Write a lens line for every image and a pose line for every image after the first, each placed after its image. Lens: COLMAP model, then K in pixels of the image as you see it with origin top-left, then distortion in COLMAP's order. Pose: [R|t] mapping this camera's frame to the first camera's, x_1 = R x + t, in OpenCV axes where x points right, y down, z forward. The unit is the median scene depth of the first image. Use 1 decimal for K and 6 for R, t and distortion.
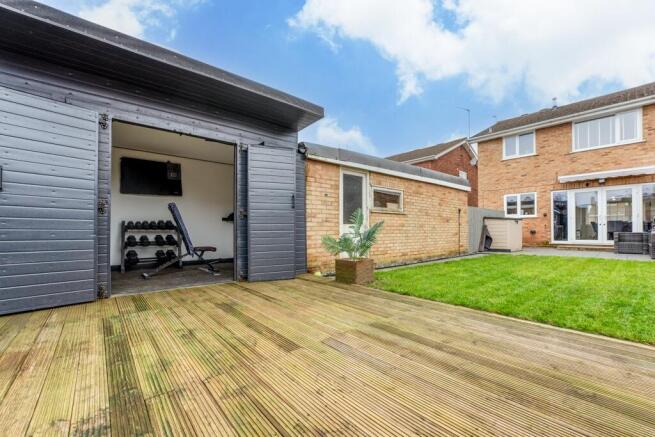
lens RADIAL K [[271.9, 0, 327.7], [0, 271.9, 230.0], [0, 0, 1]] dist [-0.022445, 0.002113]
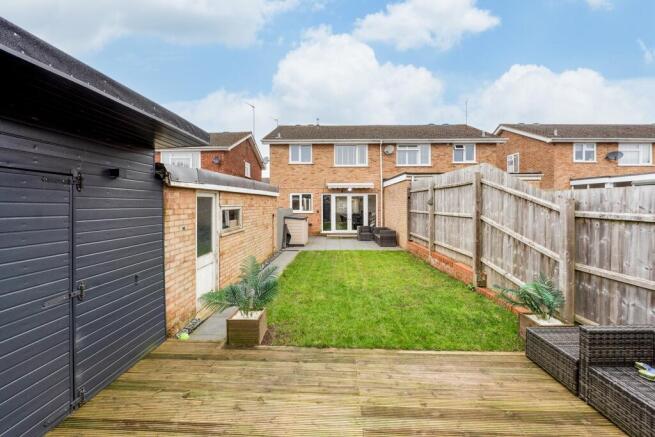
lens RADIAL K [[271.9, 0, 326.3], [0, 271.9, 204.0], [0, 0, 1]] dist [-0.022445, 0.002113]
pose [[0.678715, 0.004937, 0.734386, -0.273075], [-0.003156, 0.999988, -0.003806, -0.179508], [-0.734395, 0.000266, 0.678722, 0.148475]]
